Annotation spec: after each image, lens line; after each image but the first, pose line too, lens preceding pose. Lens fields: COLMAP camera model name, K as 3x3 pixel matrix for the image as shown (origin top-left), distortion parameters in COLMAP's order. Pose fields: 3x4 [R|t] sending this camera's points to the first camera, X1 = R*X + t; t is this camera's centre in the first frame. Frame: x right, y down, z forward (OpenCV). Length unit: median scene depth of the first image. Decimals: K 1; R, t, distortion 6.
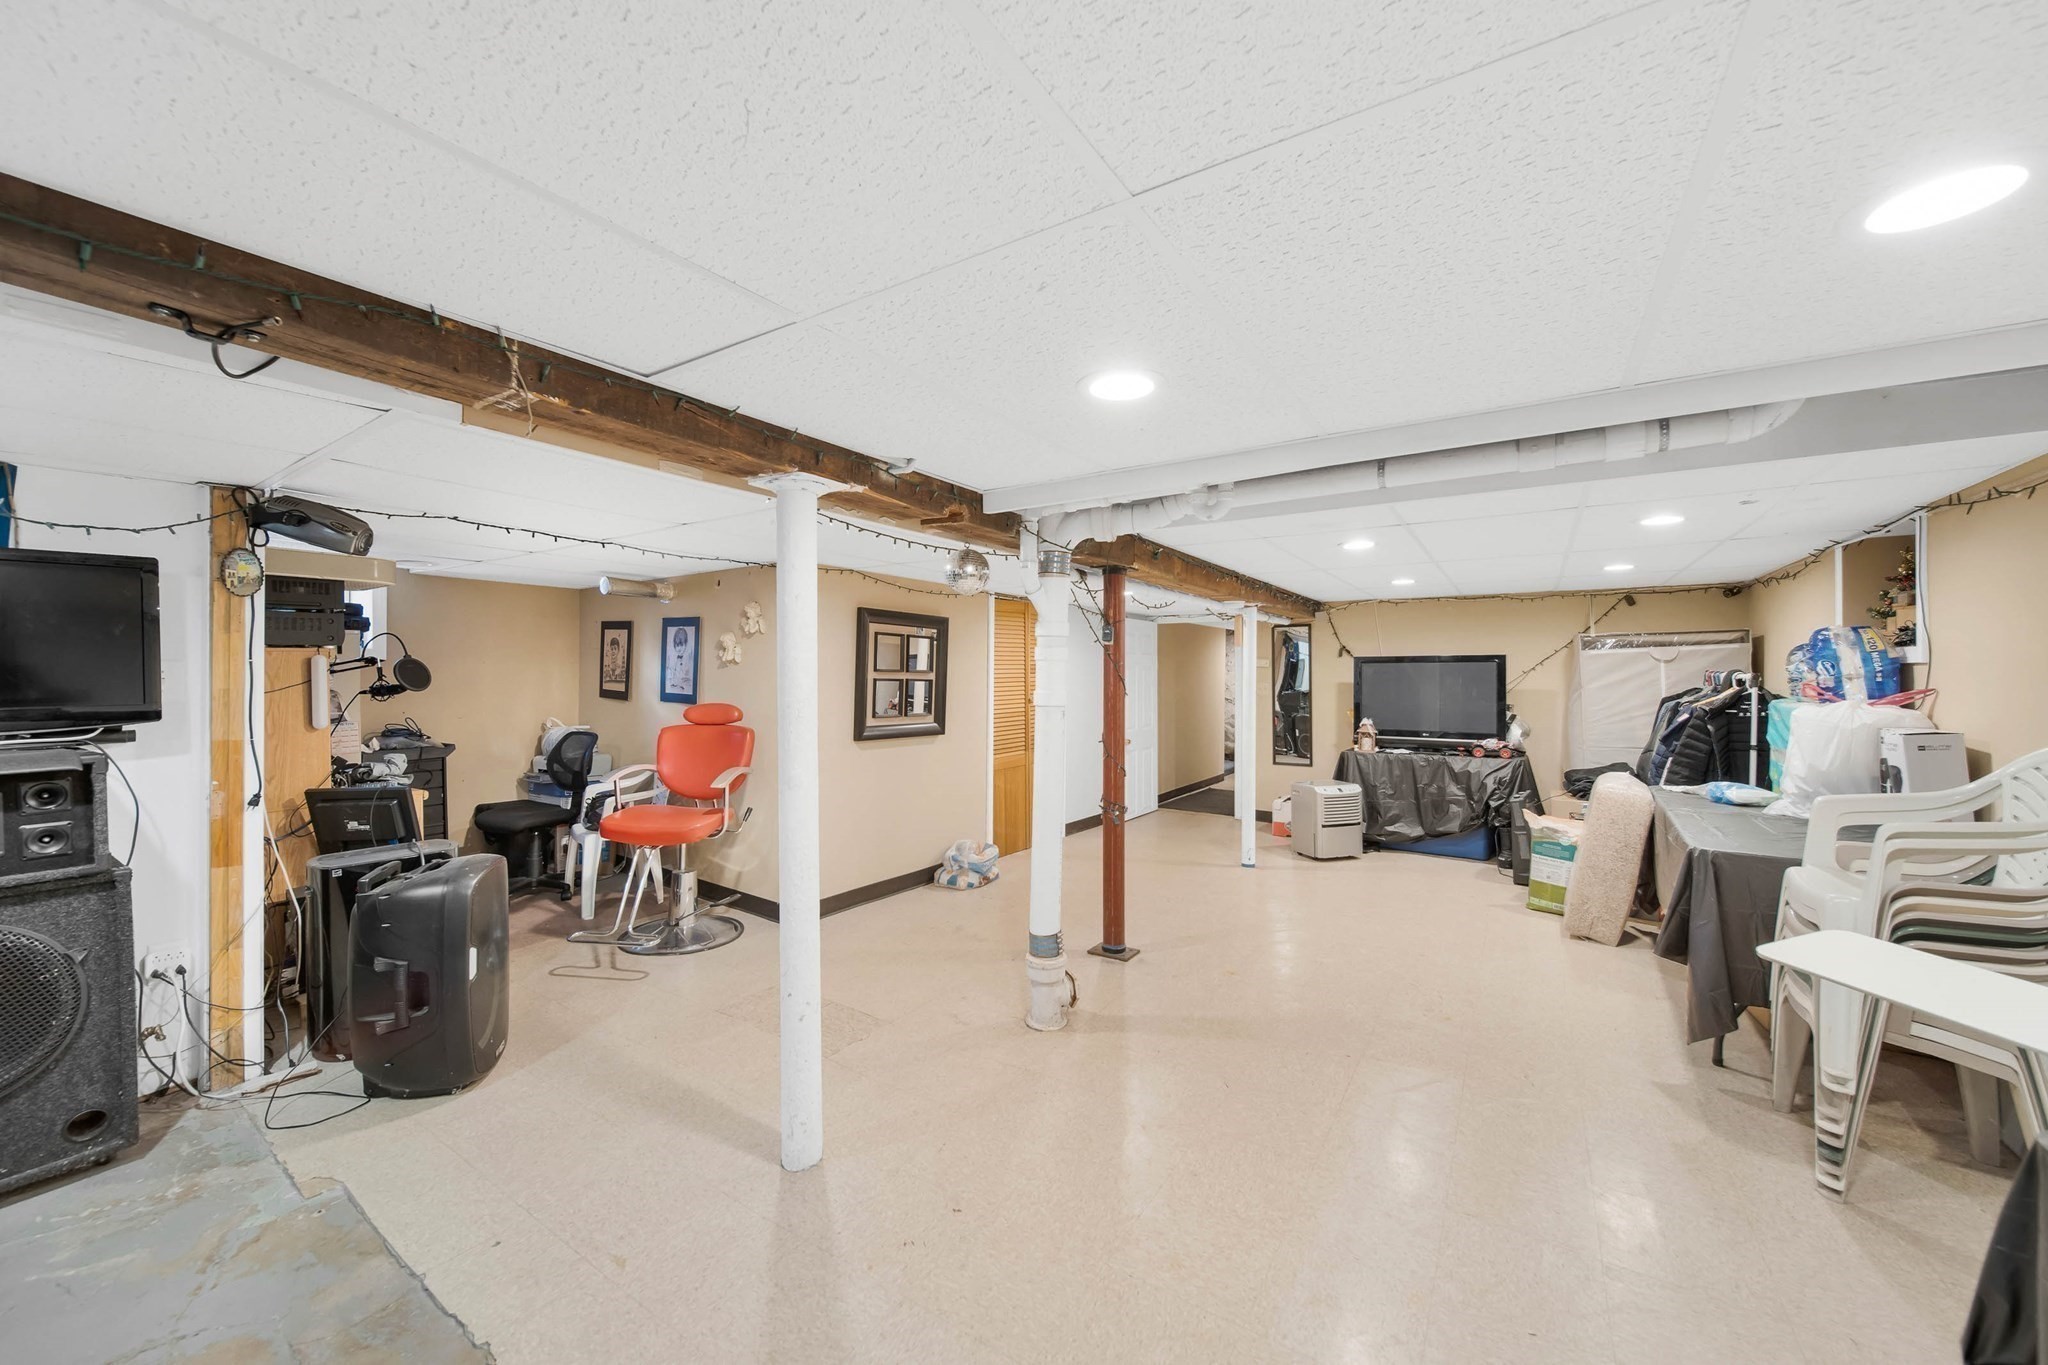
lens RADIAL K [[777.2, 0, 1033.2], [0, 777.2, 679.7], [0, 0, 1]] dist [0.011104, 0.000011]
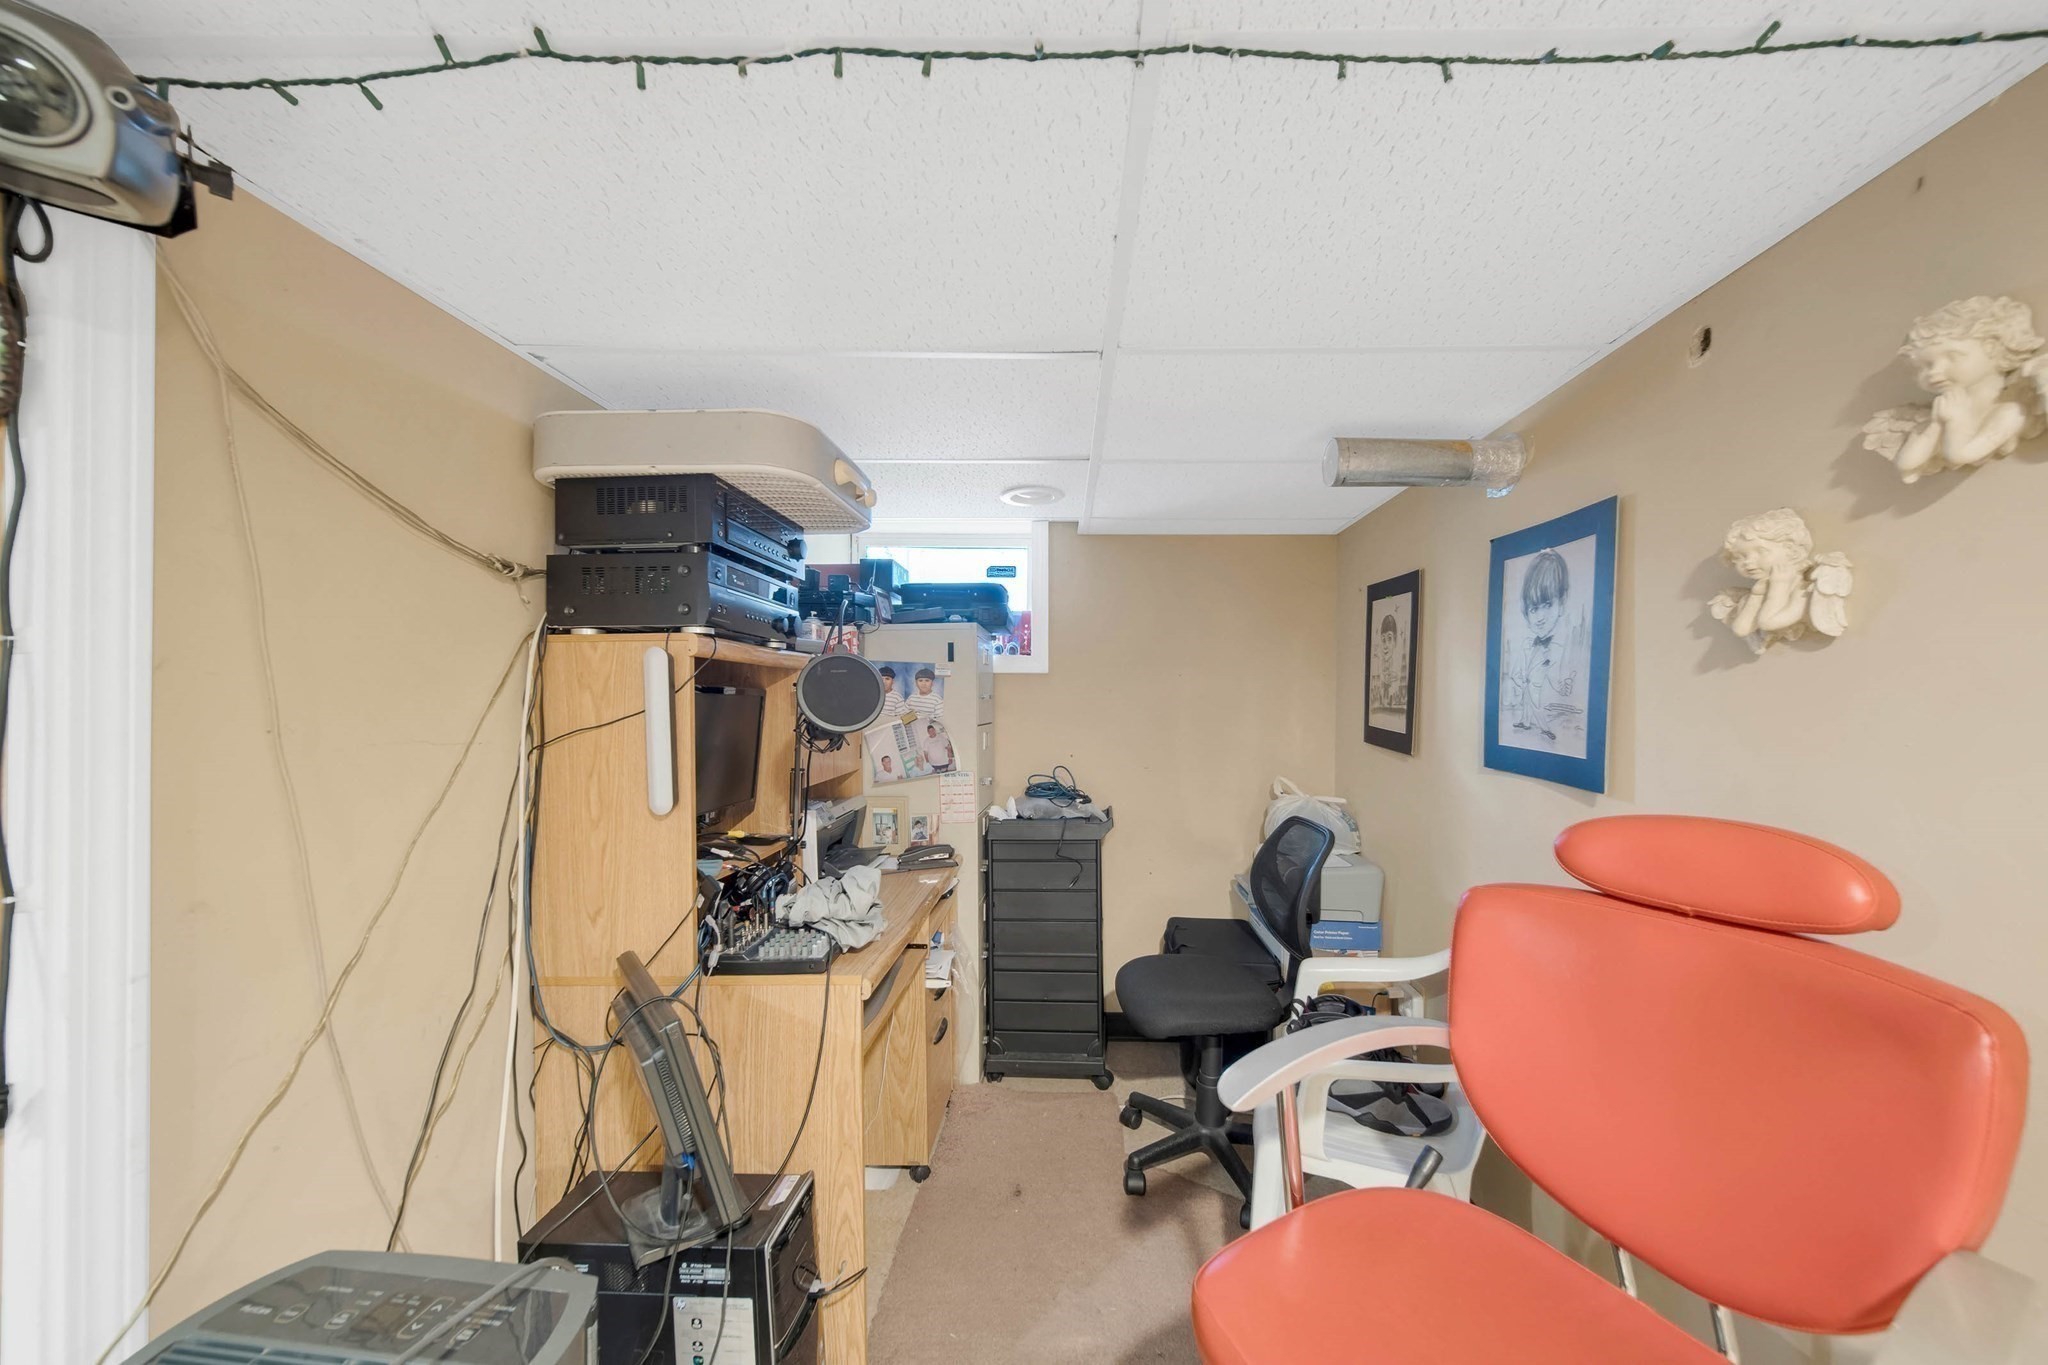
lens RADIAL K [[777.2, 0, 1029.4], [0, 777.2, 688.0], [0, 0, 1]] dist [0.011104, 0.000011]
pose [[0.528168, -0.009611, -0.849086, -0.287708], [-0.007969, 0.999836, -0.016274, -0.002017], [0.849103, 0.015361, 0.528005, 0.641145]]
